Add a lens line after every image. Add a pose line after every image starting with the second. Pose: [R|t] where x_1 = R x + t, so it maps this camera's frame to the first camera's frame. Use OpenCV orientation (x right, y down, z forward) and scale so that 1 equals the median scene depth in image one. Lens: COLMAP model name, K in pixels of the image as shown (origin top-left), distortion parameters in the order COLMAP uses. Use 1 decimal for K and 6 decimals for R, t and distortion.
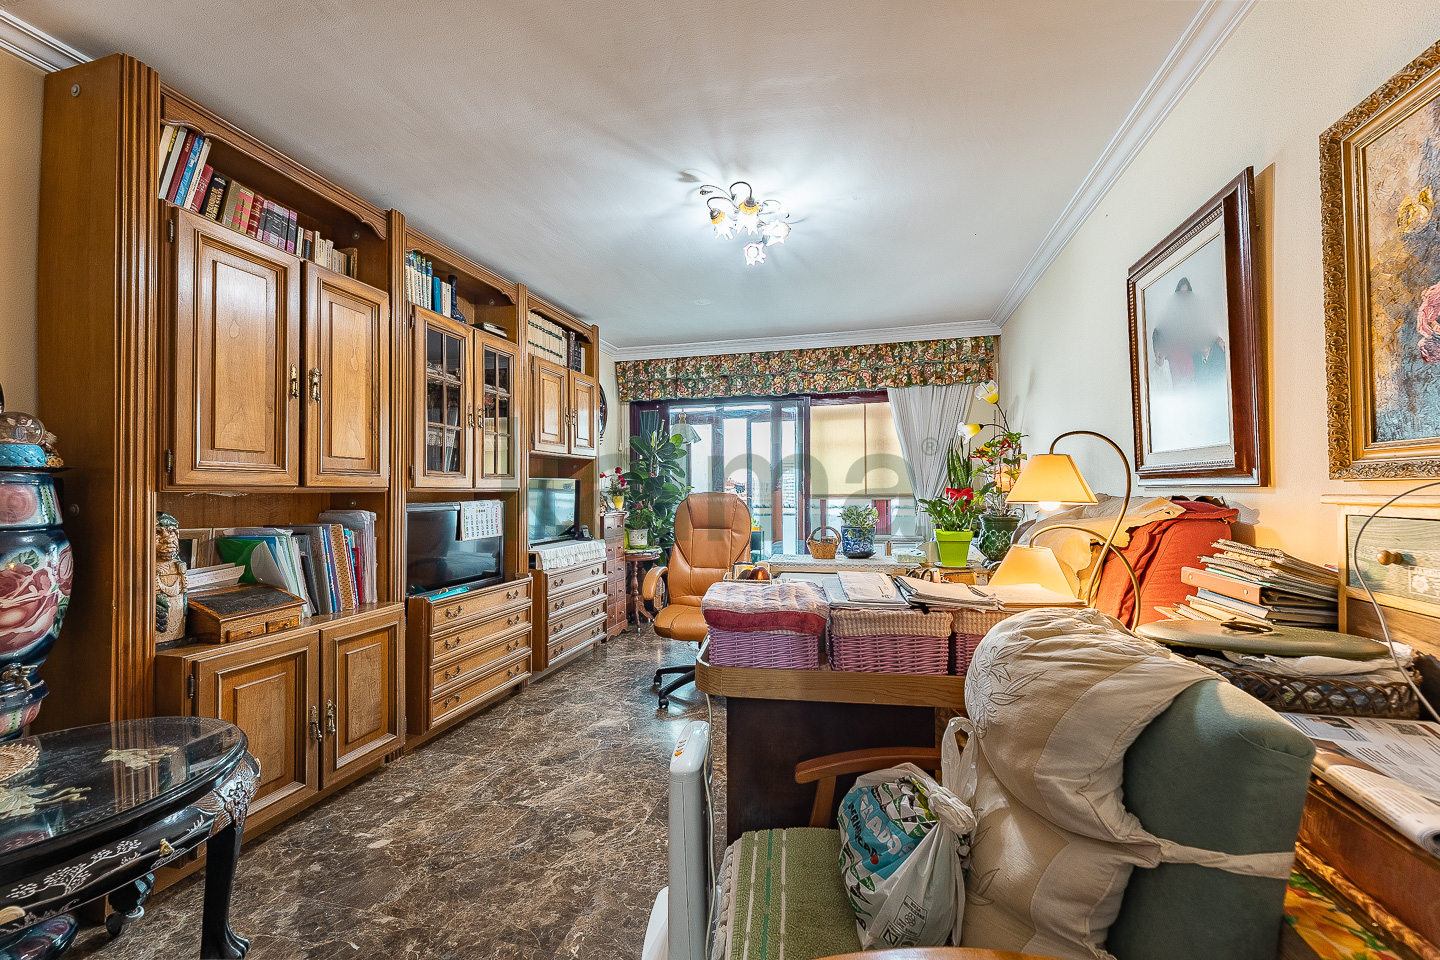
lens RADIAL K [[576.5, 0, 720.0], [0, 576.5, 480.0], [0, 0, 1]] dist [-0.000193, -0.000029]
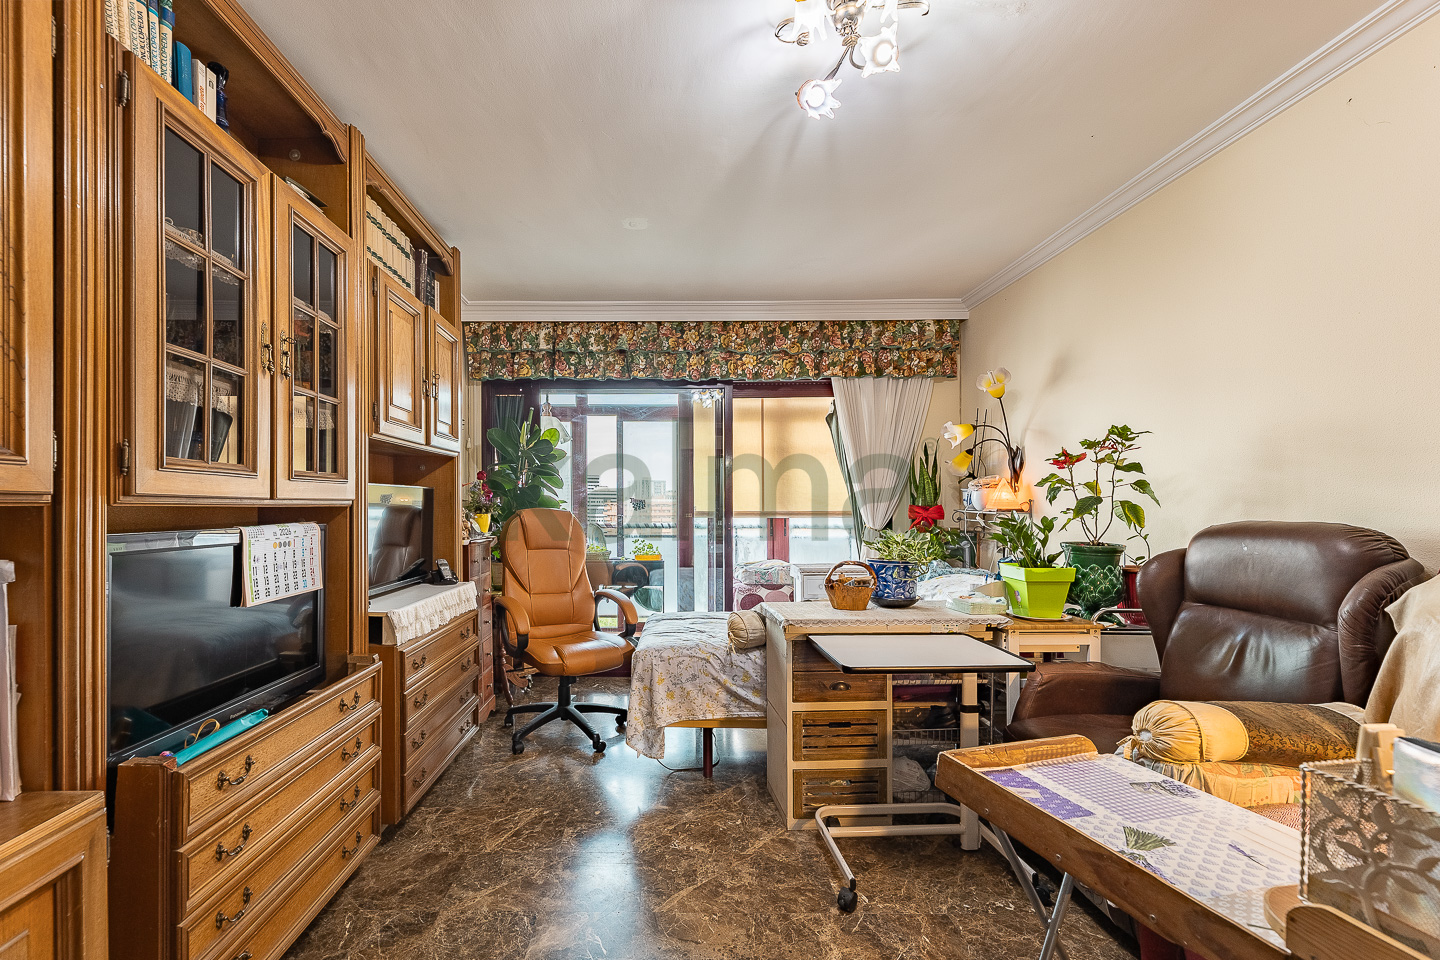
lens RADIAL K [[594.5, 0, 651.3], [0, 594.5, 508.2], [0, 0, 1]] dist [-0.001744, -0.000294]
pose [[0.971071, 0.005683, 0.238723, -0.212603], [-0.010752, 0.999743, 0.019937, 0.007432], [-0.238548, -0.021927, 0.970883, 0.392273]]
